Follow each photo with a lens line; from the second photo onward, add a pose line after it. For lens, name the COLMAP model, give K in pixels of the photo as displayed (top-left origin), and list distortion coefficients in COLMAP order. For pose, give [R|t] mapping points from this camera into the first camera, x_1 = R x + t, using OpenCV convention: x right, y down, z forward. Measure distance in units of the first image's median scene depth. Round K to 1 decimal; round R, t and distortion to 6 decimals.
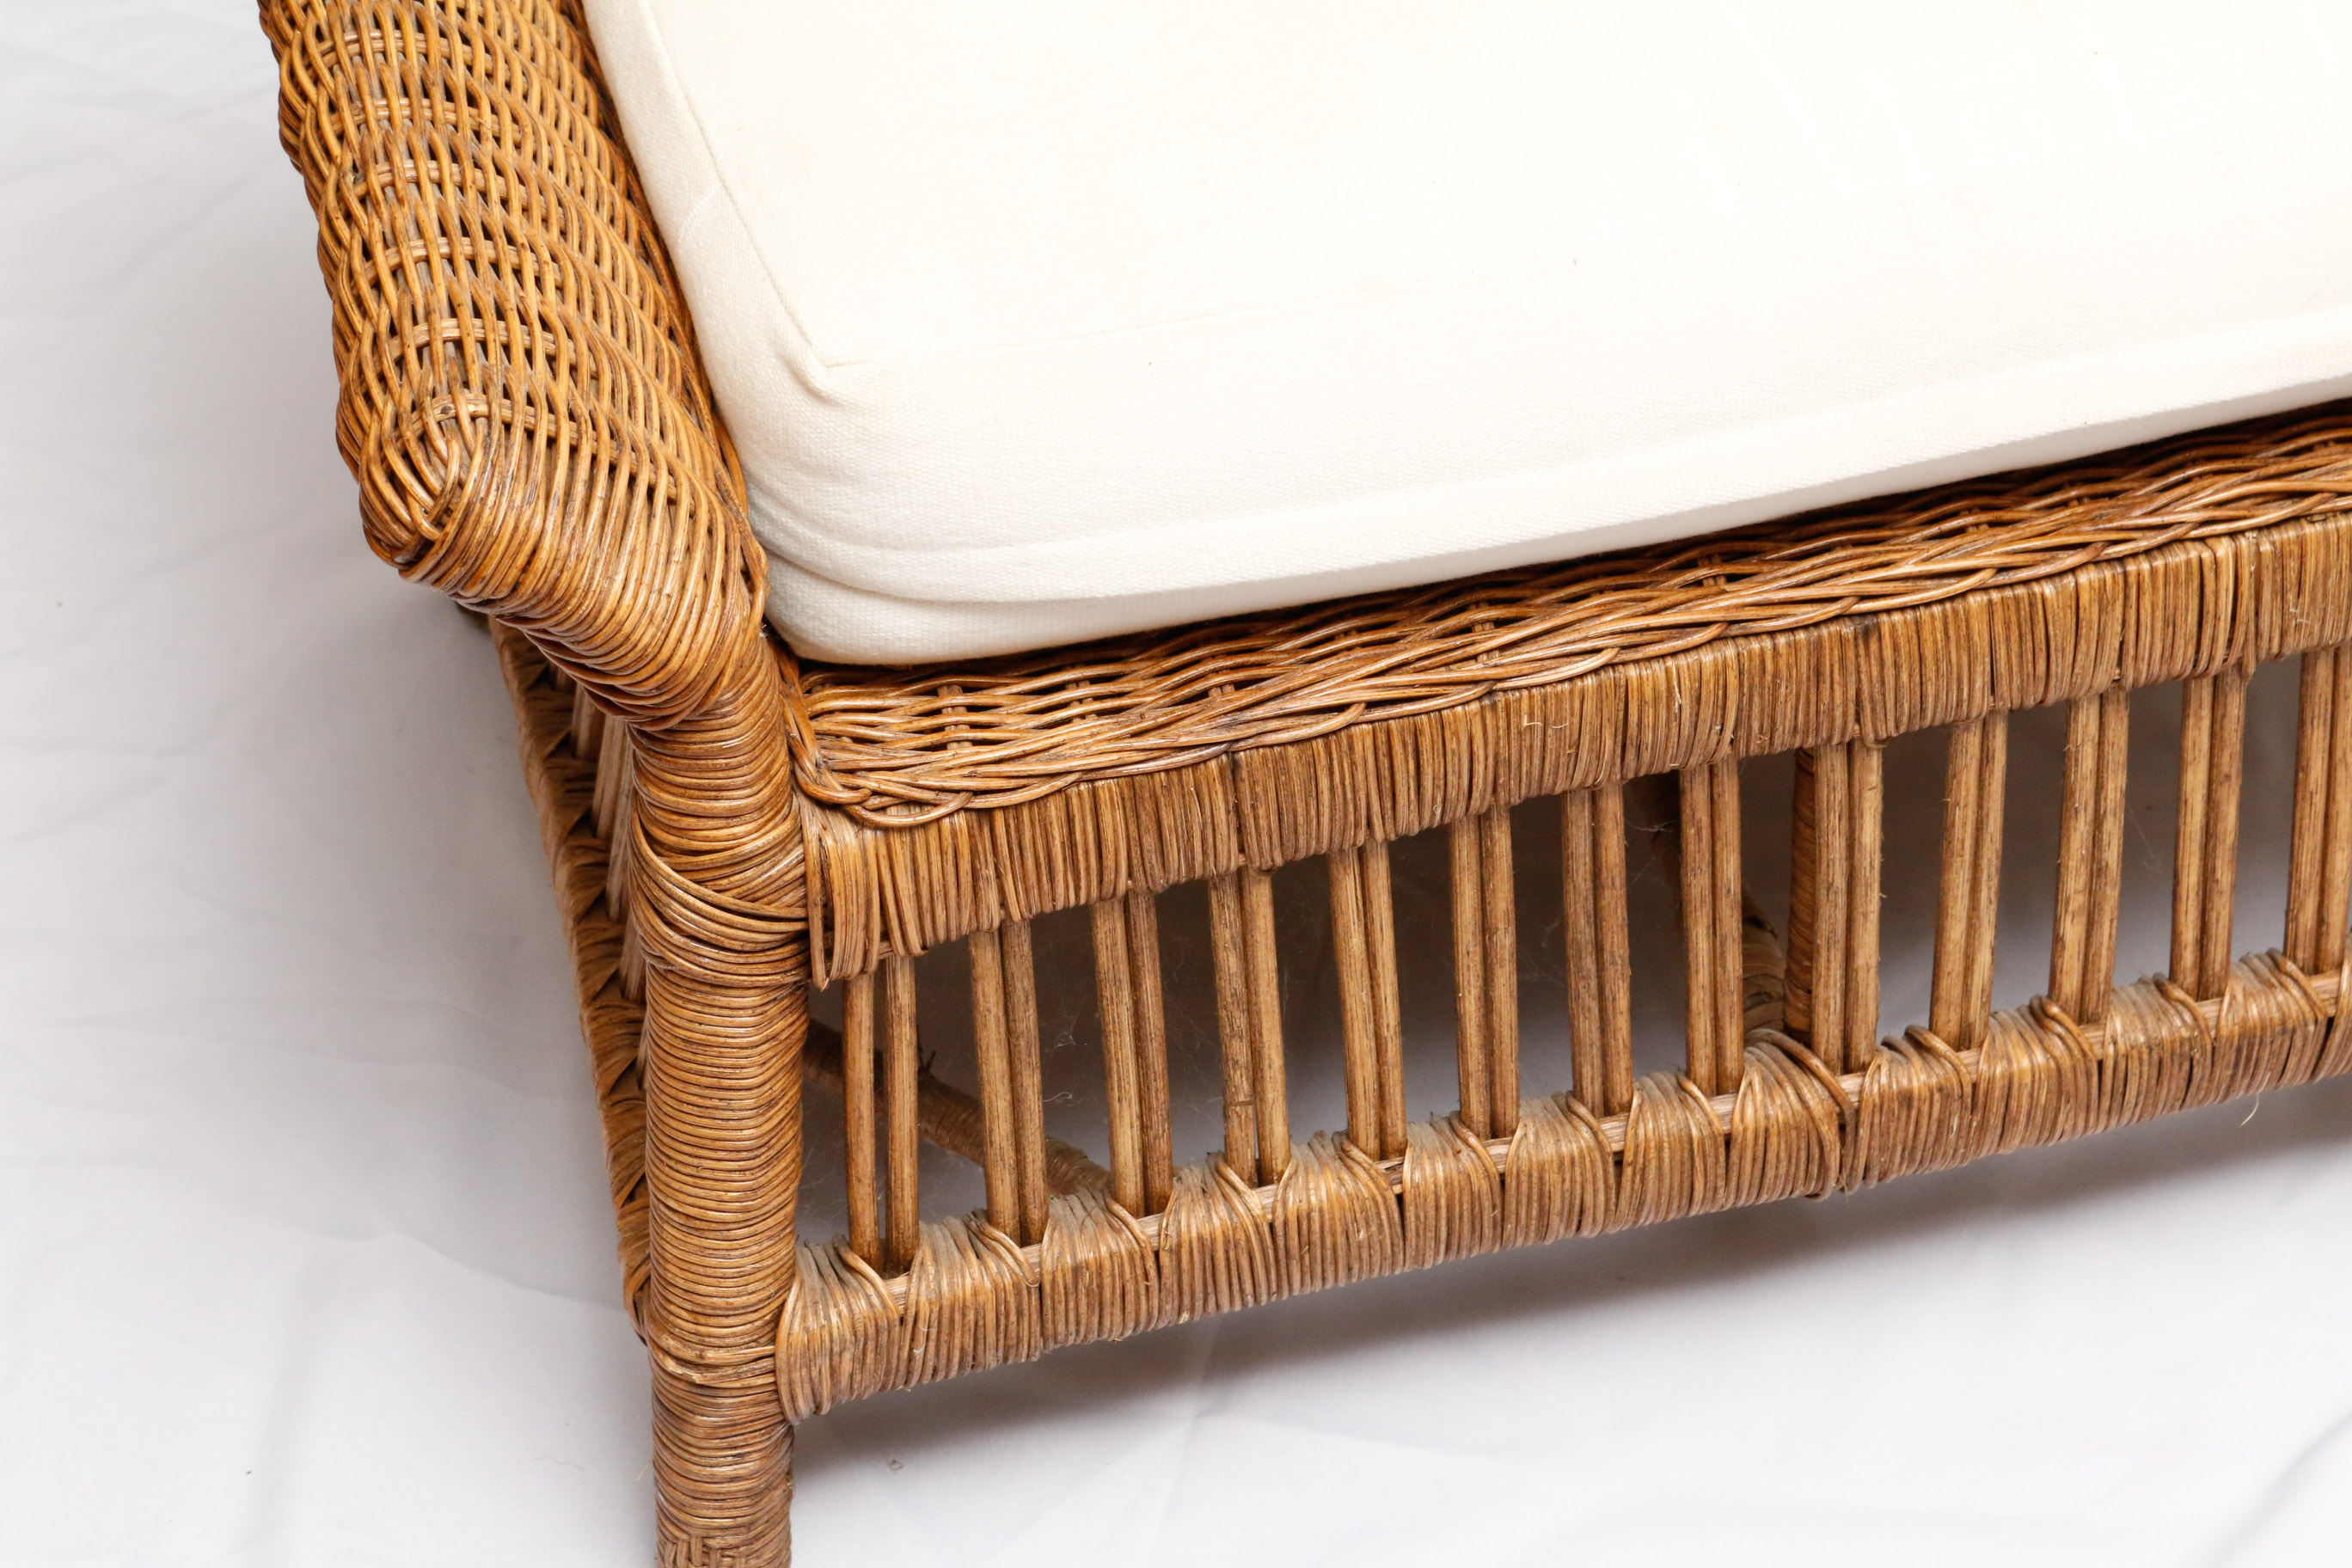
lens RADIAL K [[5679.2, 0, 1176.0], [0, 5679.2, 784.0], [0, 0, 1]] dist [0.034663, 0.429115]
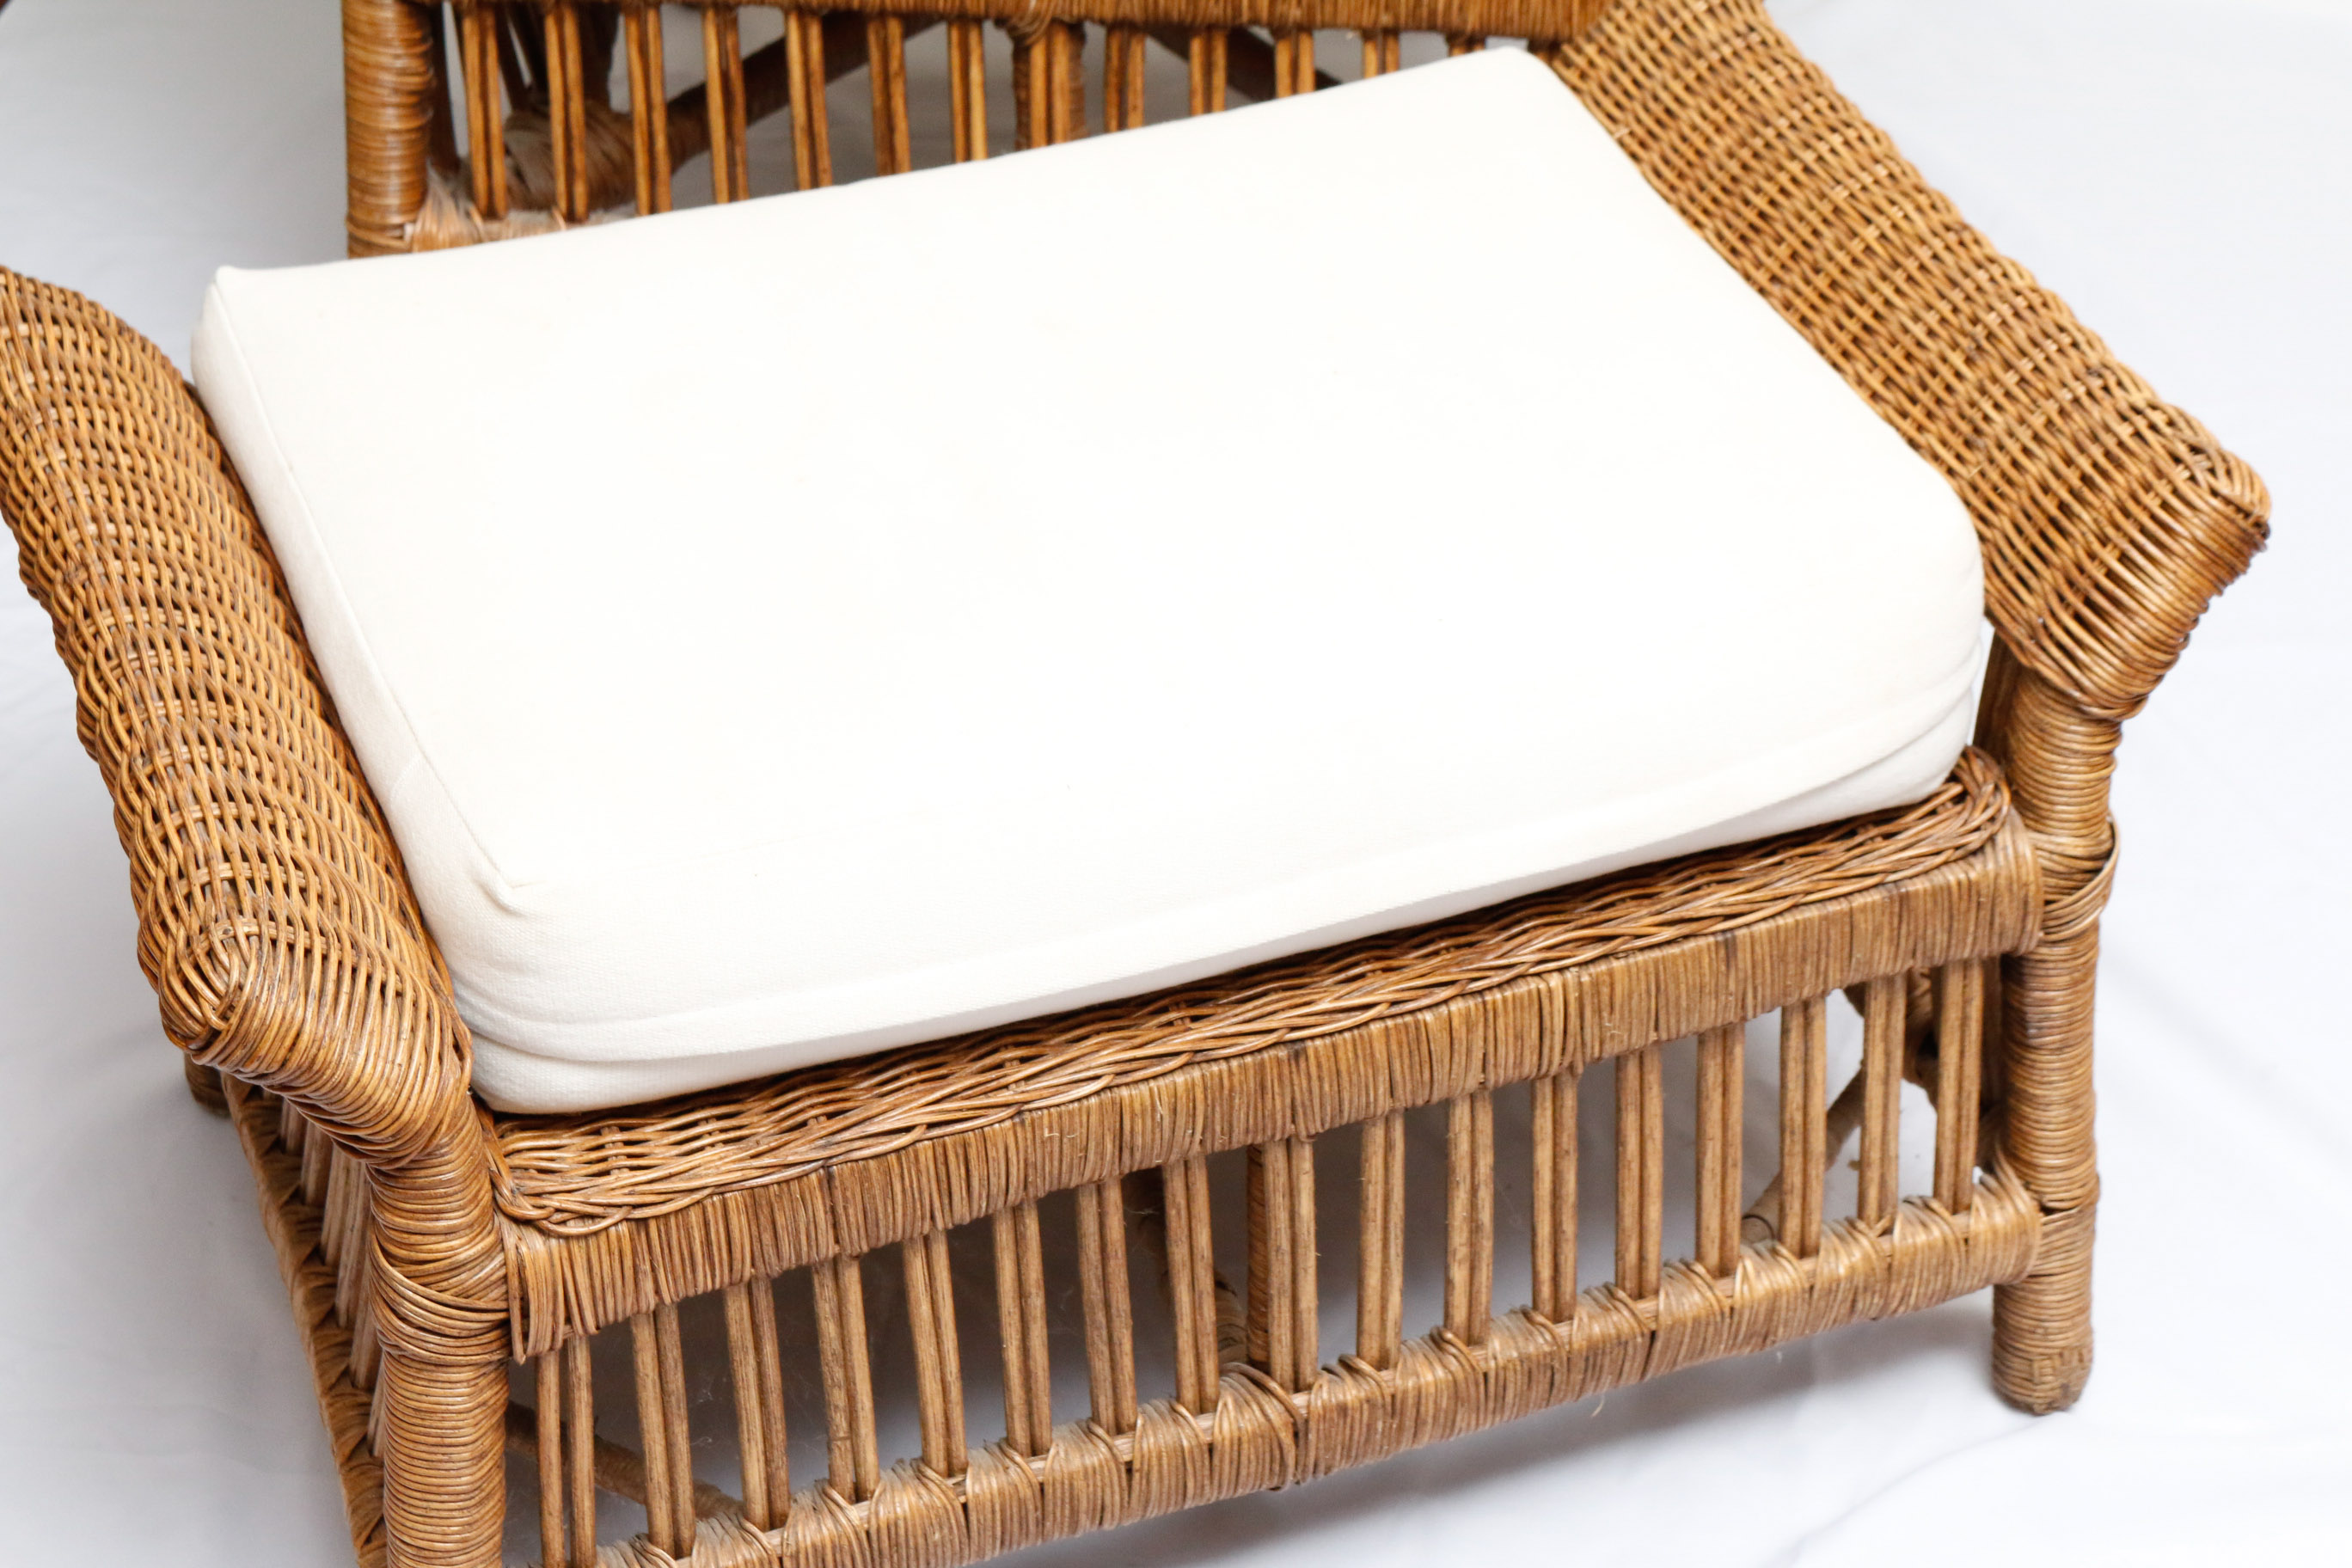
lens RADIAL K [[4733.9, 0, 1178.8], [0, 4733.9, 751.7], [0, 0, 1]] dist [0.039382, 0.105990]
pose [[0.993229, -0.038833, 0.109495, -0.025503], [0.050260, 0.993347, -0.103614, 0.016593], [-0.104742, 0.108415, 0.988572, -0.108012]]
